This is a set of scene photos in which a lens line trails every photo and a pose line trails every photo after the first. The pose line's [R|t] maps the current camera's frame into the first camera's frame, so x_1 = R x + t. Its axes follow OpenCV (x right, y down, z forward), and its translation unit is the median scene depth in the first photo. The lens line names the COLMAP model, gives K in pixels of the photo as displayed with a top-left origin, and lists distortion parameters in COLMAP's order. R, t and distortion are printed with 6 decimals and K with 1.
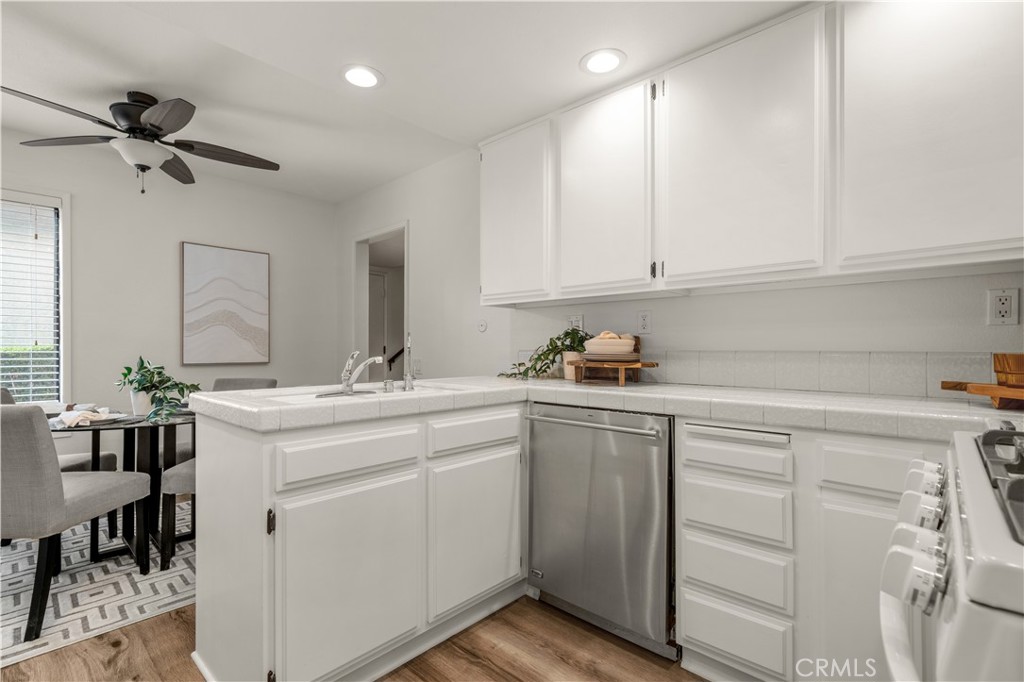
lens RADIAL K [[477.5, 0, 509.4], [0, 477.5, 349.4], [0, 0, 1]] dist [-0.001107, -0.000559]
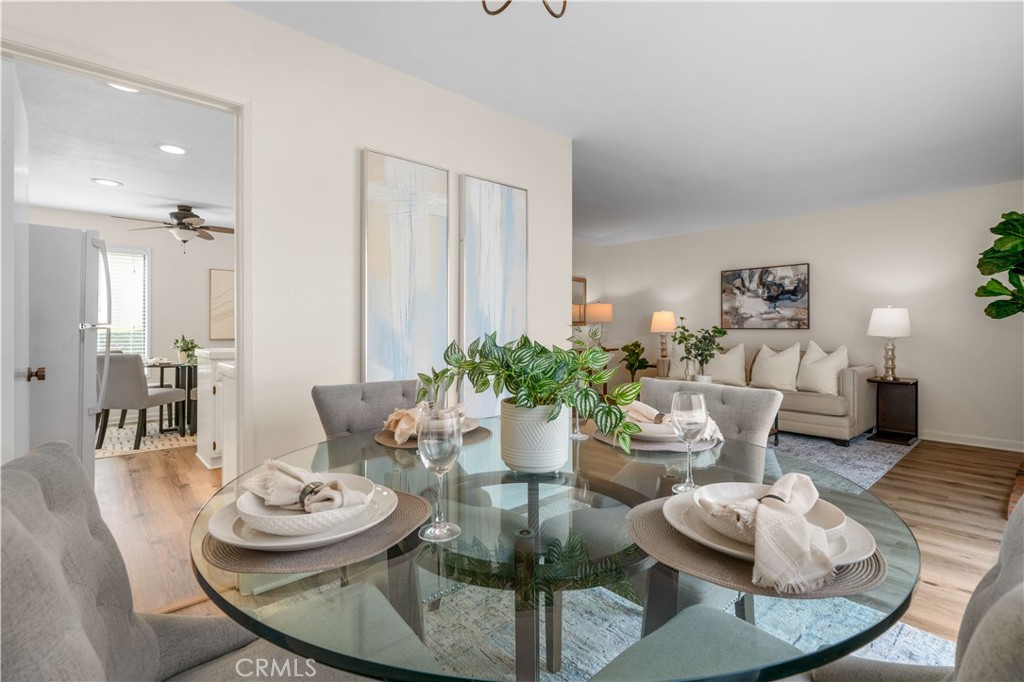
lens RADIAL K [[477.5, 0, 510.1], [0, 477.5, 325.5], [0, 0, 1]] dist [-0.001107, -0.000559]
pose [[0.995493, 0.000416, -0.094831, 0.722601], [-0.001092, 0.999974, -0.007070, -0.010028], [0.094826, 0.007141, 0.995468, -0.798534]]
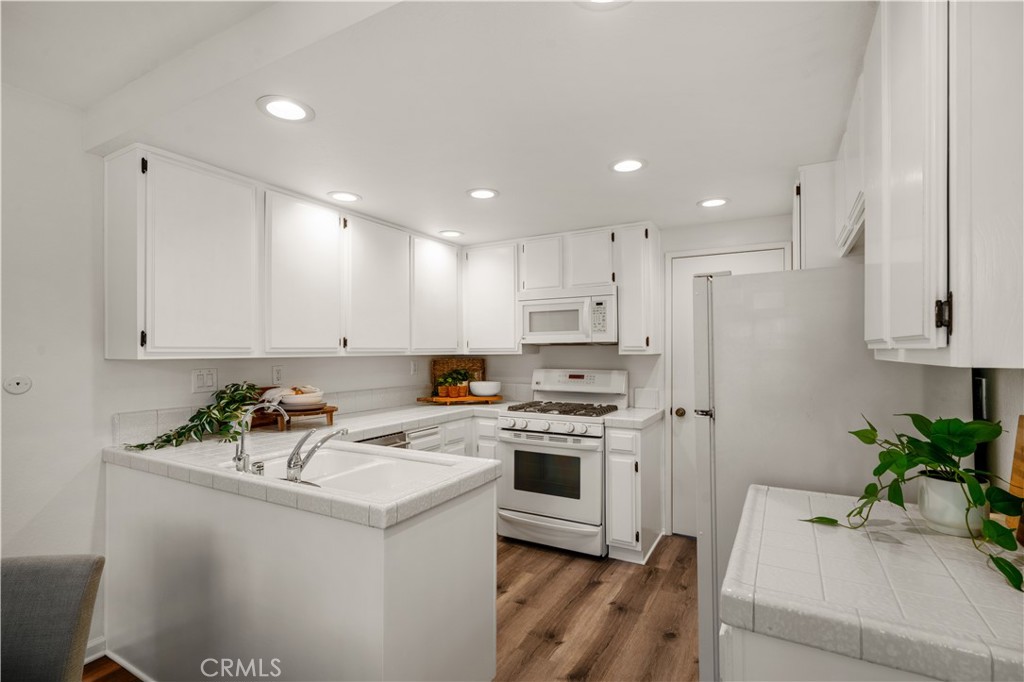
lens RADIAL K [[477.5, 0, 509.8], [0, 477.5, 344.2], [0, 0, 1]] dist [-0.001107, -0.000559]
pose [[-0.222832, 0.011478, 0.974789, -2.134616], [0.004818, 0.999931, -0.010673, -0.242410], [-0.974845, 0.002318, -0.222872, 1.385749]]
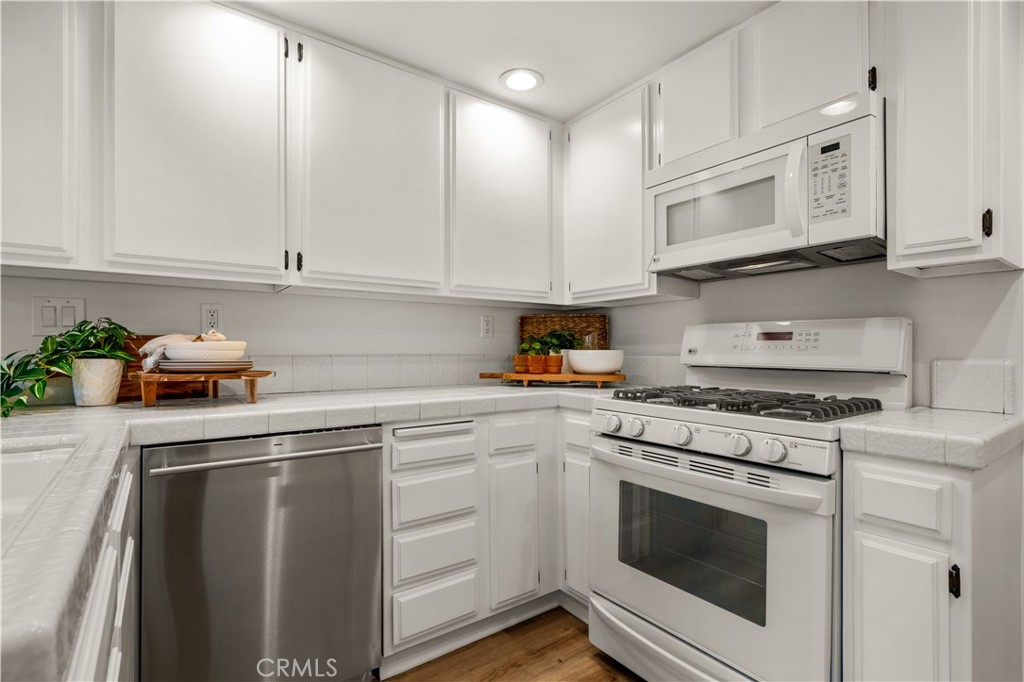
lens RADIAL K [[477.5, 0, 516.0], [0, 477.5, 347.1], [0, 0, 1]] dist [-0.001107, -0.000559]
pose [[0.194099, 0.001987, 0.980980, -0.755344], [0.000092, 0.999998, -0.002043, -0.019345], [-0.980982, 0.000487, 0.194099, 0.748662]]
